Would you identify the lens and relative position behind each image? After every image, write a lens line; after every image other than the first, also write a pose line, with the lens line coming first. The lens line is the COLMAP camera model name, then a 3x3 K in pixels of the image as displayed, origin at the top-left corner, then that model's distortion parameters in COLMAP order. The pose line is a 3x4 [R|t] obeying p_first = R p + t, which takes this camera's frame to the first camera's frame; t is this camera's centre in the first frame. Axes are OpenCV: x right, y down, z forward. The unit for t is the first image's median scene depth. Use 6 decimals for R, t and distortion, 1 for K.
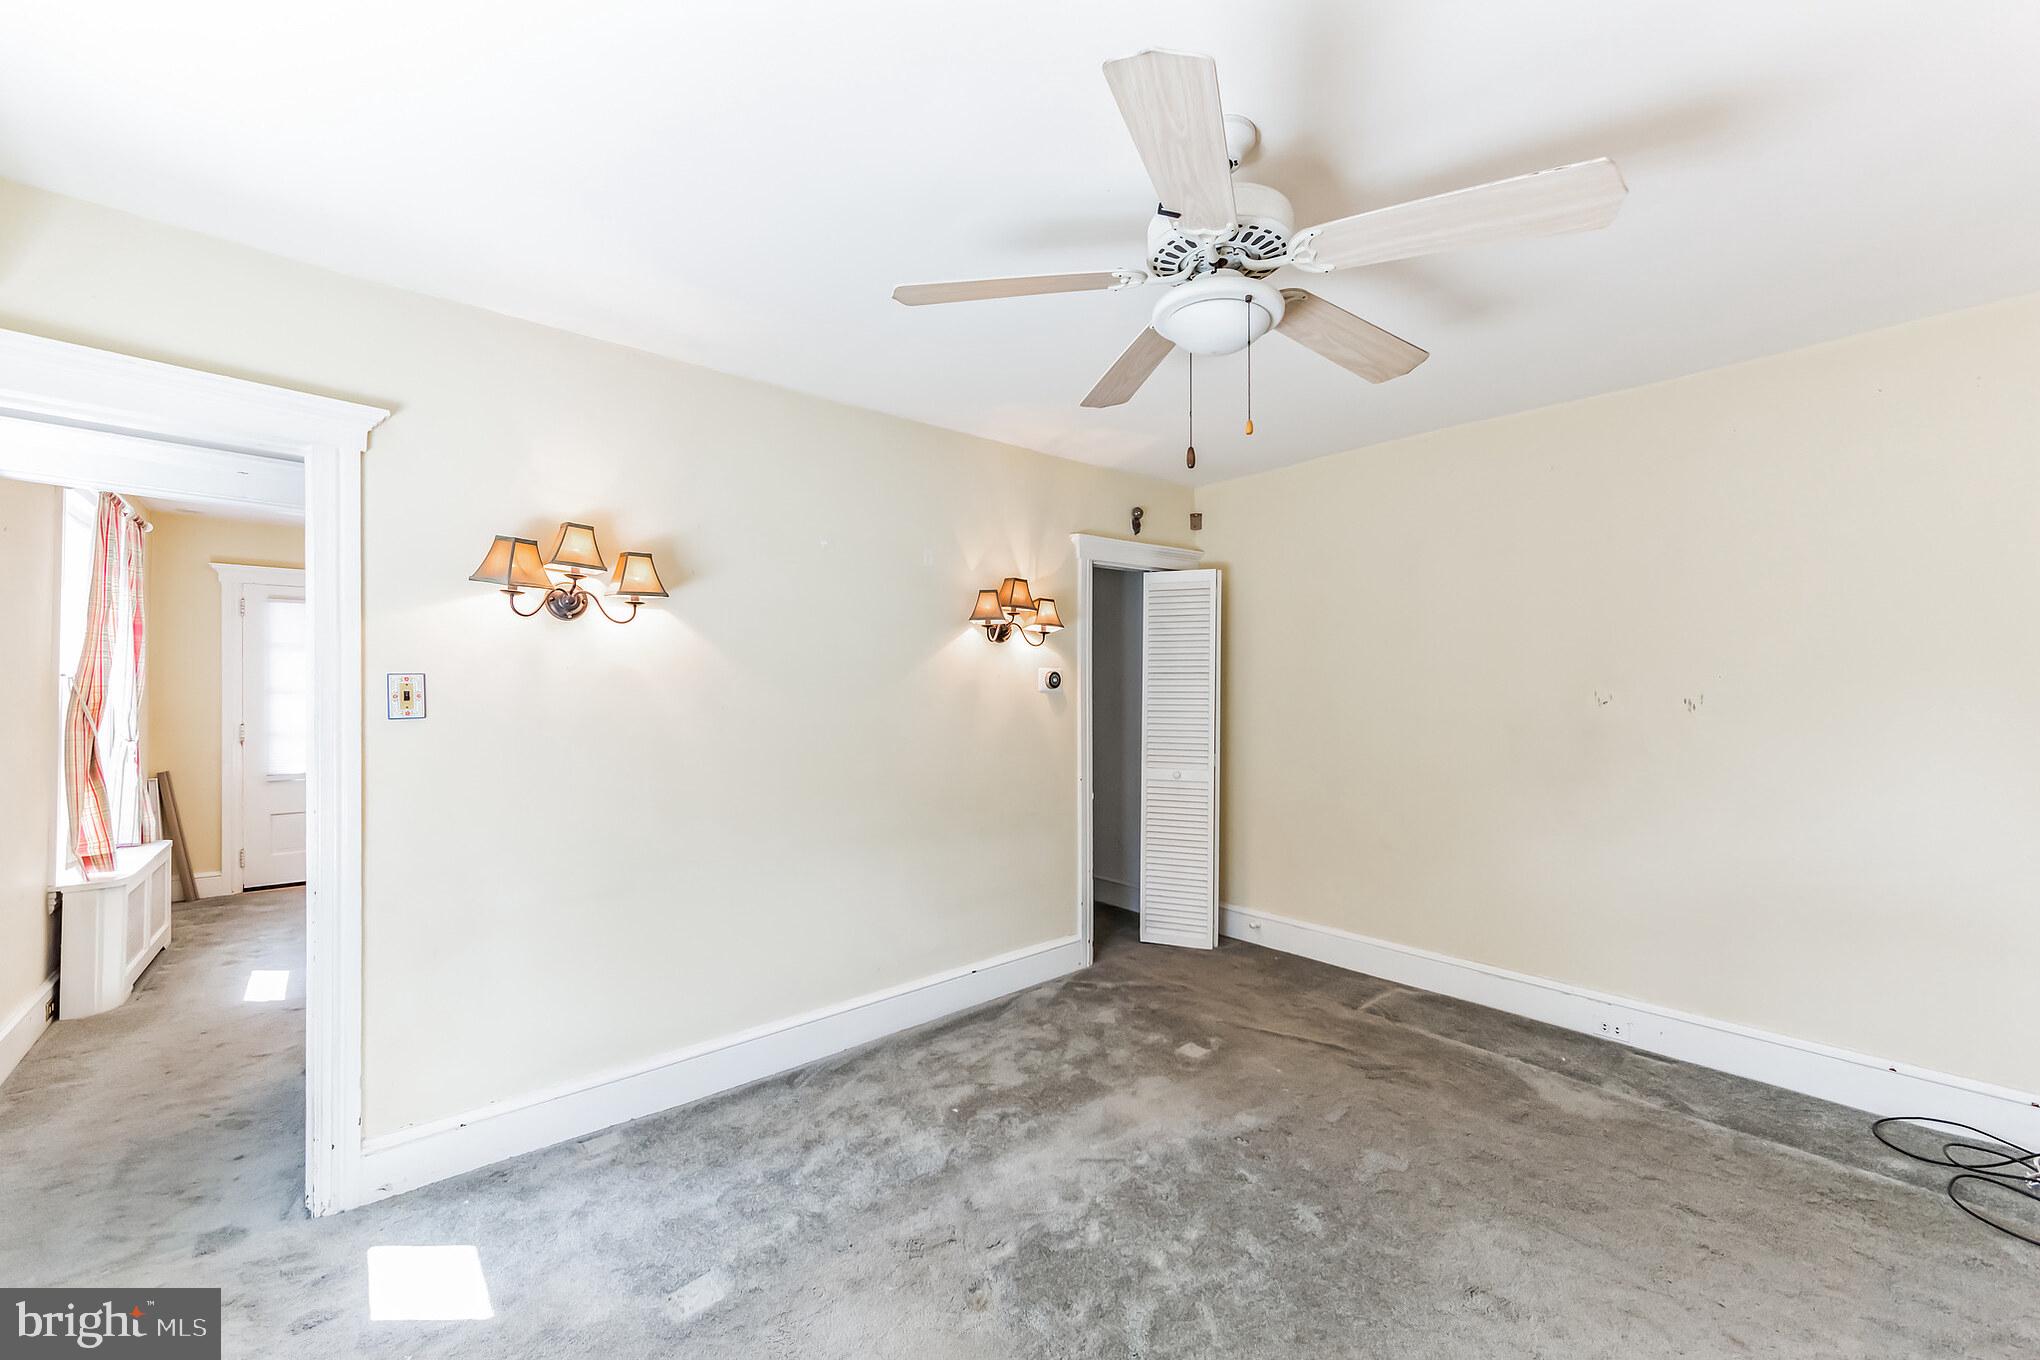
lens RADIAL K [[809.4, 0, 1023.6], [0, 809.4, 692.4], [0, 0, 1]] dist [-0.004006, -0.000580]
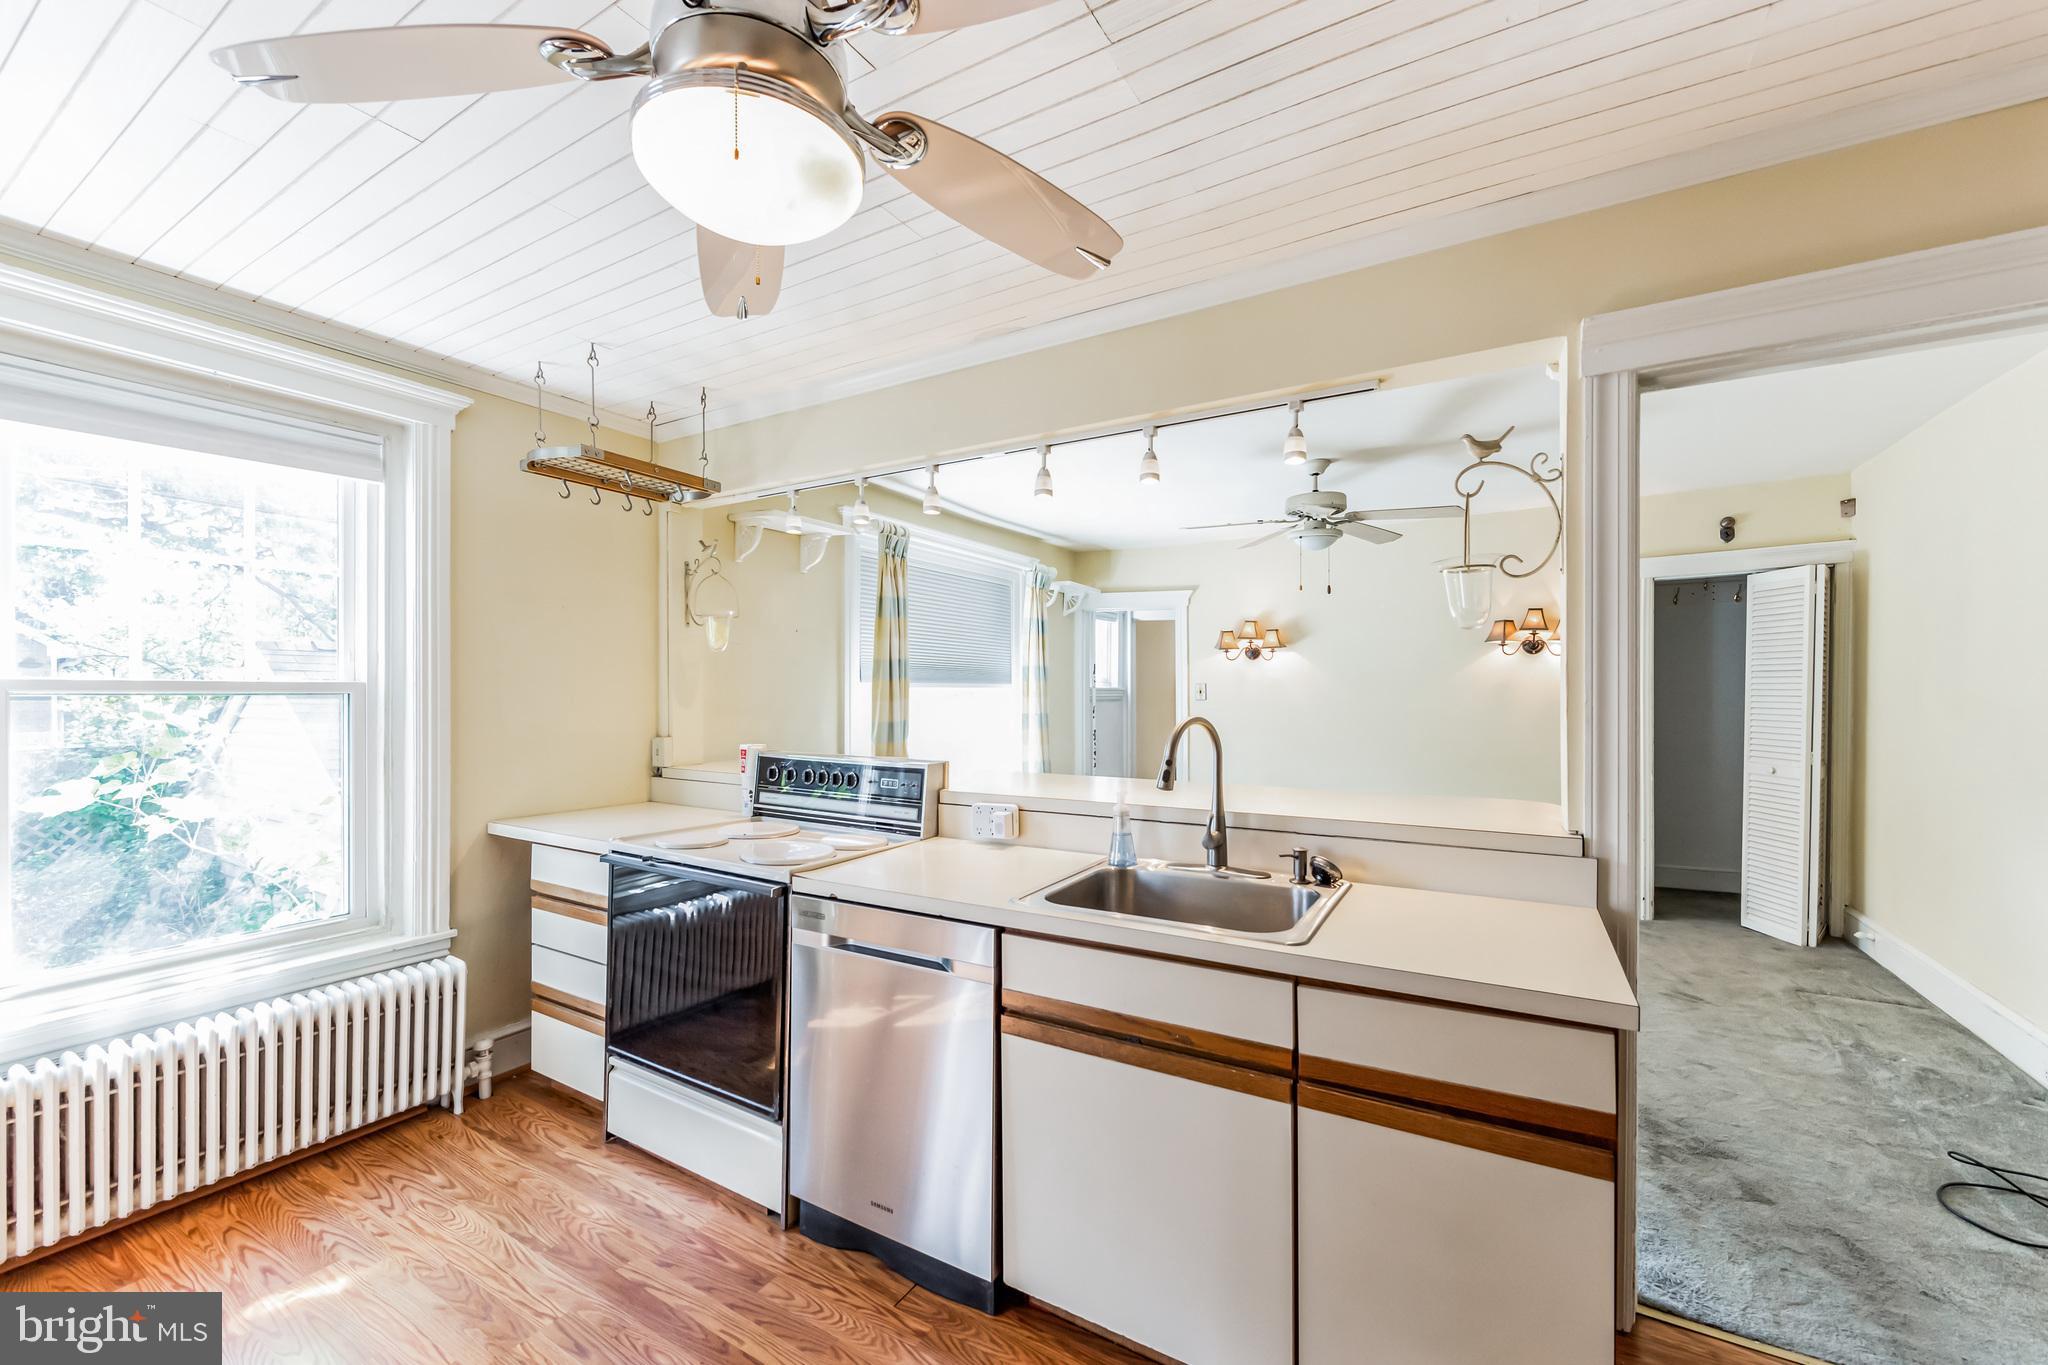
lens RADIAL K [[809.5, 0, 1024.1], [0, 809.5, 701.9], [0, 0, 1]] dist [0.000343, -0.000976]
pose [[0.309560, 0.012678, -0.950795, 1.032748], [0.001088, 0.999906, 0.013687, 0.000503], [0.950879, -0.005271, 0.309517, -0.263104]]
